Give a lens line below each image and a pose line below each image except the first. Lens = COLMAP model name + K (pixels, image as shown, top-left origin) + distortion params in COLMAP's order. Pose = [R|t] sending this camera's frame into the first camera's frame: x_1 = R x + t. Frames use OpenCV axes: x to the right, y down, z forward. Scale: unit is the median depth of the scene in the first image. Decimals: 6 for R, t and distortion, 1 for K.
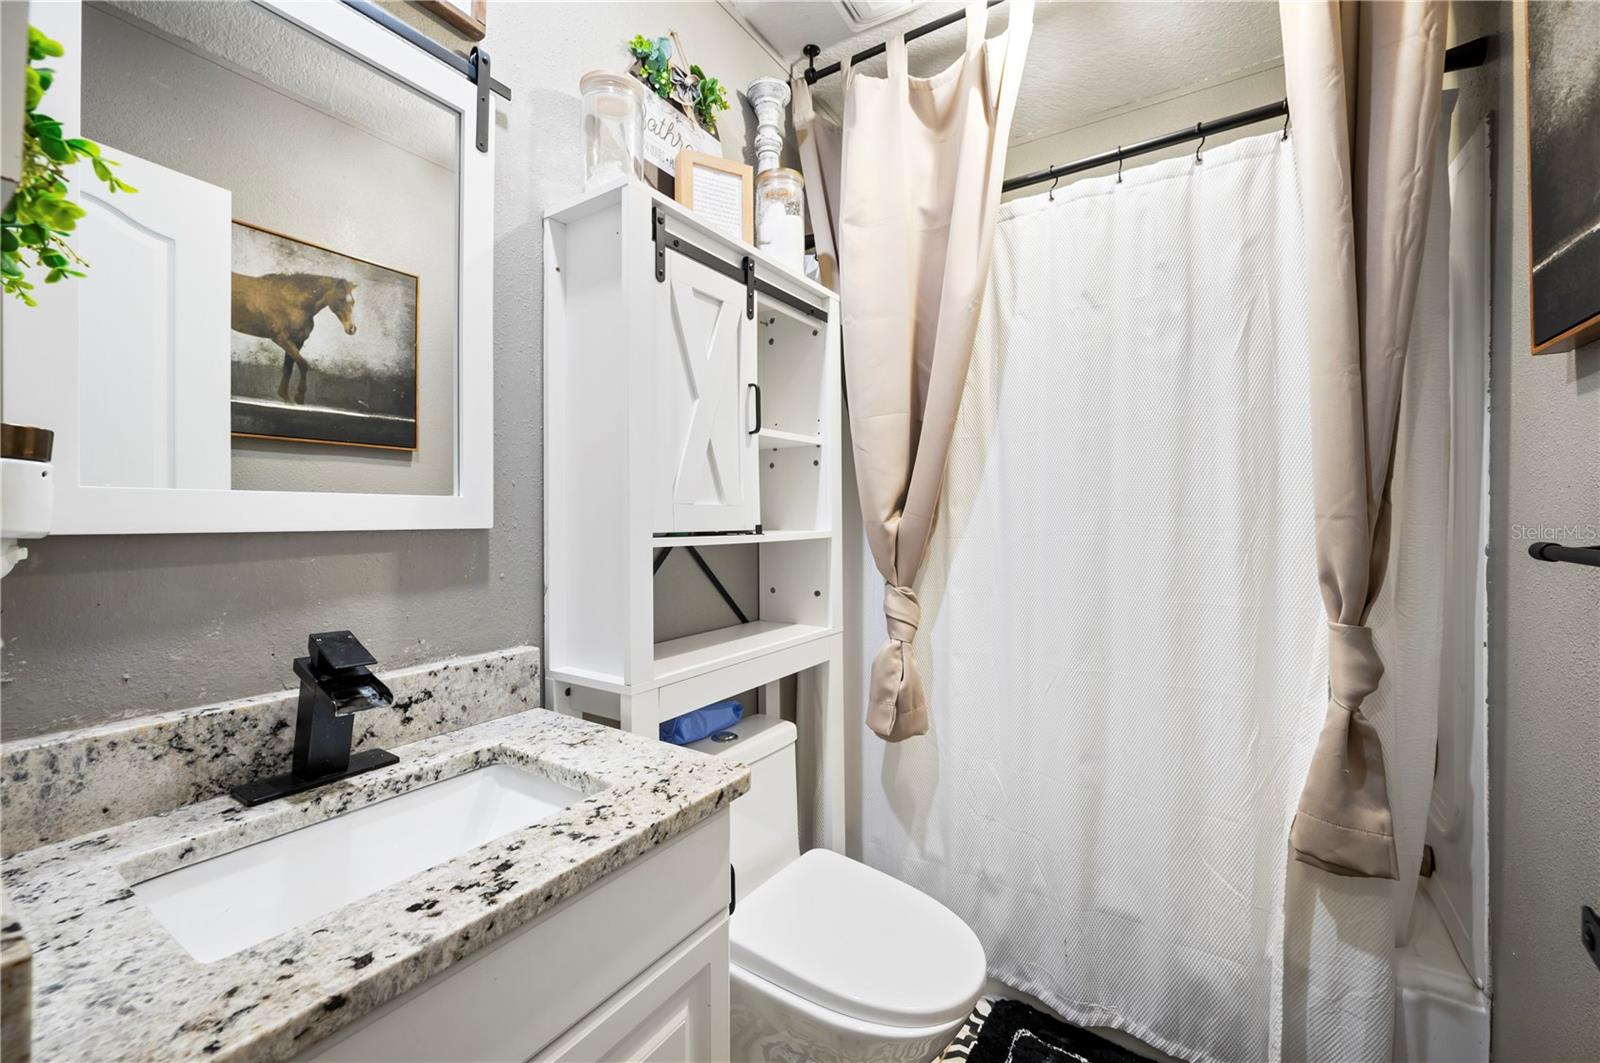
lens RADIAL K [[638.1, 0, 801.1], [0, 638.1, 513.7], [0, 0, 1]] dist [-0.000023, -0.000390]
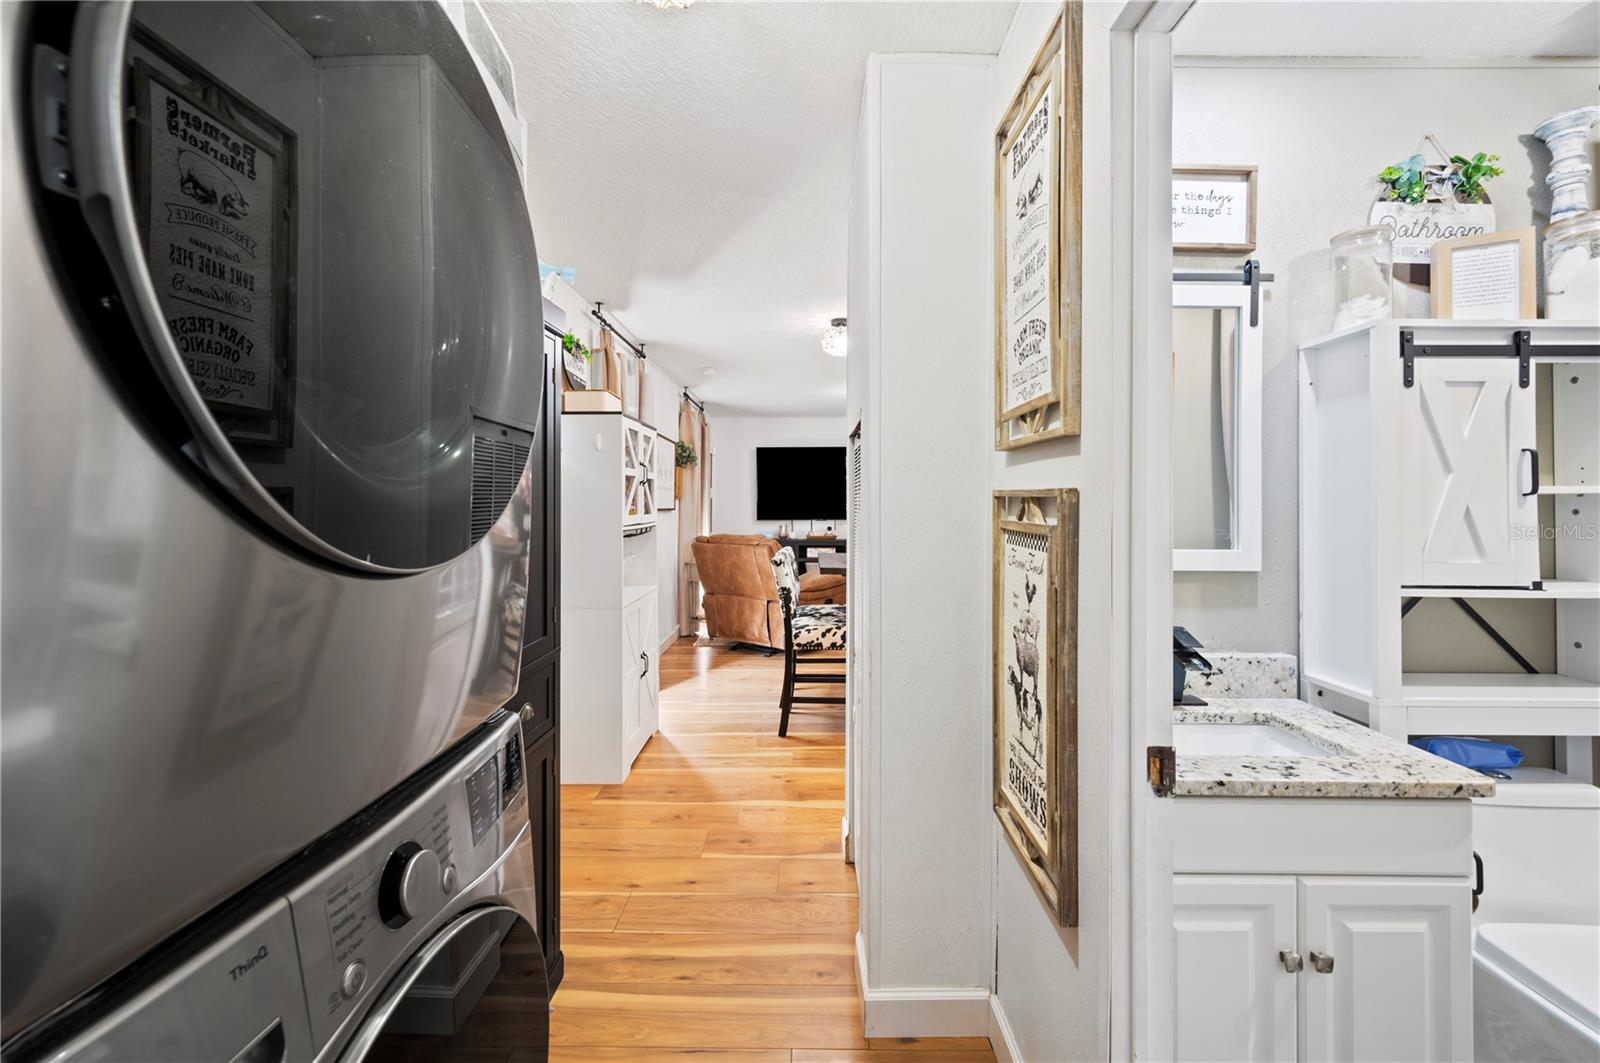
lens RADIAL K [[644.7, 0, 808.6], [0, 644.7, 500.2], [0, 0, 1]] dist [-0.000529, 0.000327]
pose [[0.543814, -0.002402, -0.839202, 0.220023], [-0.001739, 0.999991, -0.003989, -0.140447], [0.839204, 0.003628, 0.543805, -0.746579]]
